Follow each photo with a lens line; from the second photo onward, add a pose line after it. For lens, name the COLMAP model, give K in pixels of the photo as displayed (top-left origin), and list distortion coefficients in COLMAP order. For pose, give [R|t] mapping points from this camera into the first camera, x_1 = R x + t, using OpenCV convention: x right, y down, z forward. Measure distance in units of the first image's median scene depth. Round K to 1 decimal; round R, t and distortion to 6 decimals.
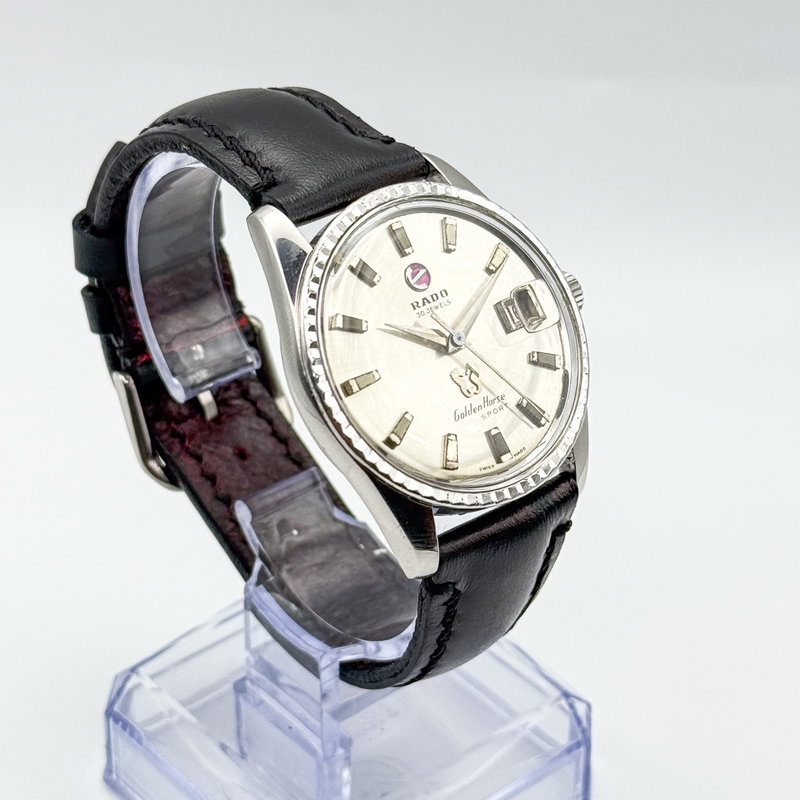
lens RADIAL K [[2235.1, 0, 402.3], [0, 2235.1, 401.8], [0, 0, 1]] dist [0.076360, 0.000000]
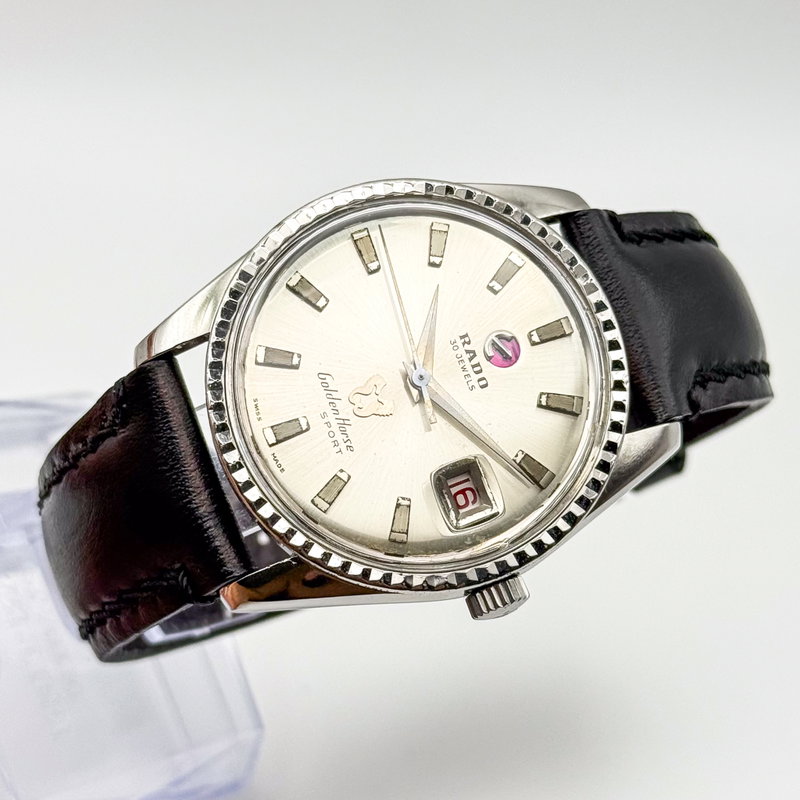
lens RADIAL K [[2235.1, 0, 401.5], [0, 2235.1, 399.7], [0, 0, 1]] dist [0.076360, 0.000000]
pose [[-0.059322, 0.728473, -0.682502, 0.543966], [-0.989527, 0.047217, 0.136406, -0.122671], [0.131593, 0.683446, 0.718042, 0.410964]]
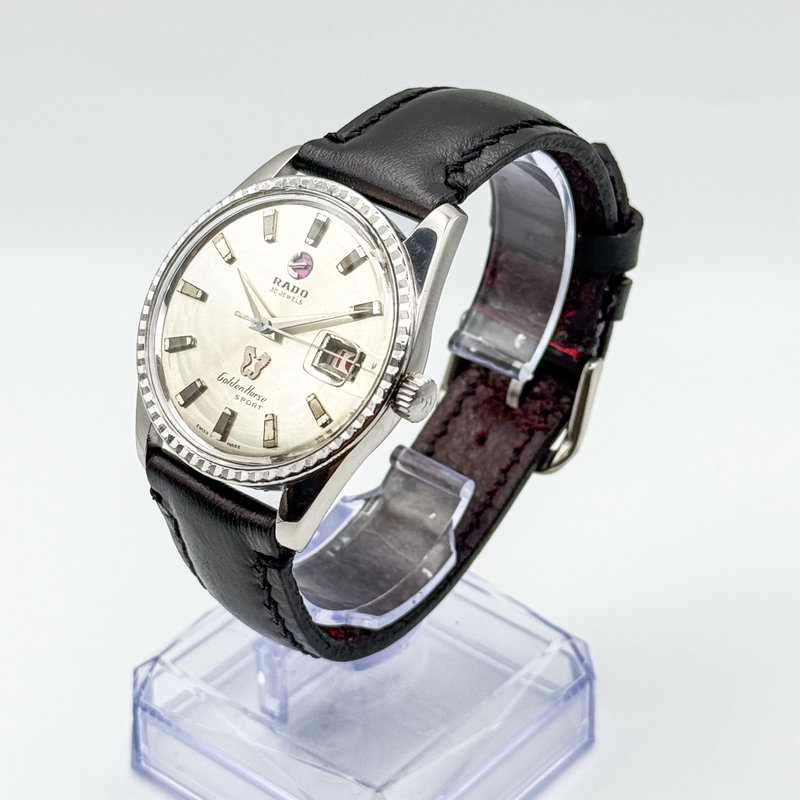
lens RADIAL K [[2235.1, 0, 400.0], [0, 2235.1, 396.9], [0, 0, 1]] dist [0.076360, 0.000000]
pose [[0.175346, 0.538723, -0.824033, 0.879456], [-0.547974, 0.748771, 0.372916, -0.410437], [0.817911, 0.386159, 0.426501, 0.582202]]
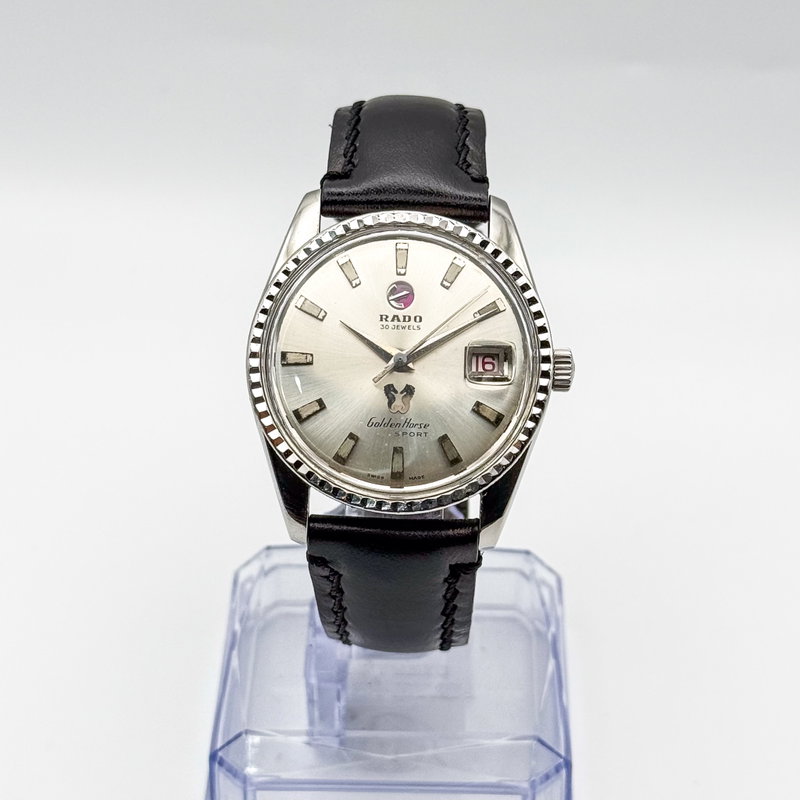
lens RADIAL K [[2235.1, 0, 399.7], [0, 2235.1, 399.2], [0, 0, 1]] dist [0.076360, 0.000000]
pose [[0.736434, 0.378668, -0.560603, 0.619298], [-0.362239, 0.920584, 0.145969, -0.162820], [0.571356, 0.095576, 0.815118, 0.093830]]
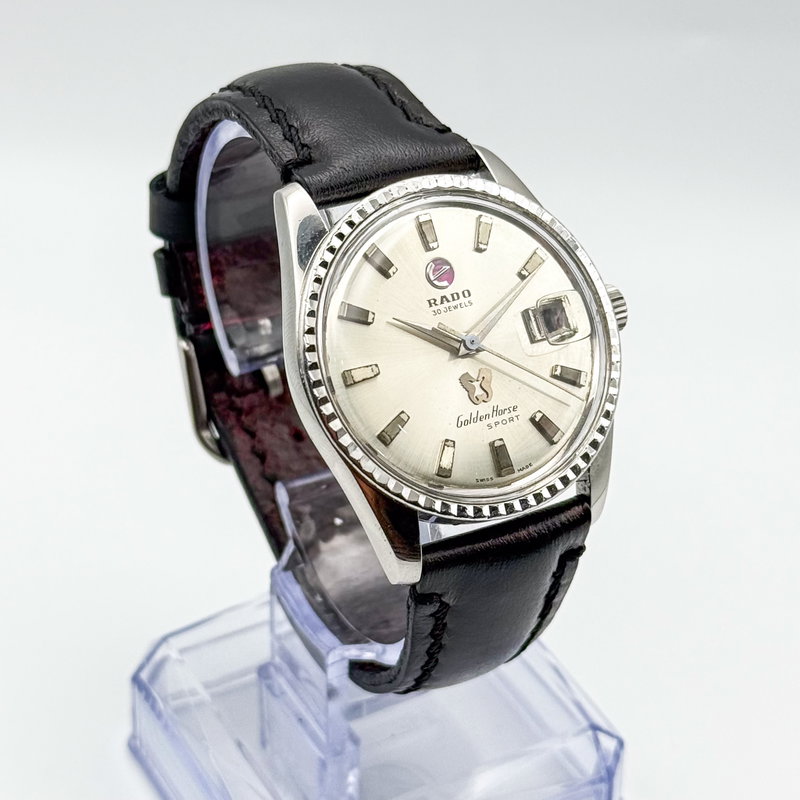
lens RADIAL K [[2235.1, 0, 399.7], [0, 2235.1, 400.1], [0, 0, 1]] dist [0.076360, 0.000000]
pose [[0.979897, 0.119643, -0.159650, 0.142729], [-0.118682, 0.992810, 0.015575, -0.014105], [0.160365, 0.003686, 0.987051, 0.047934]]
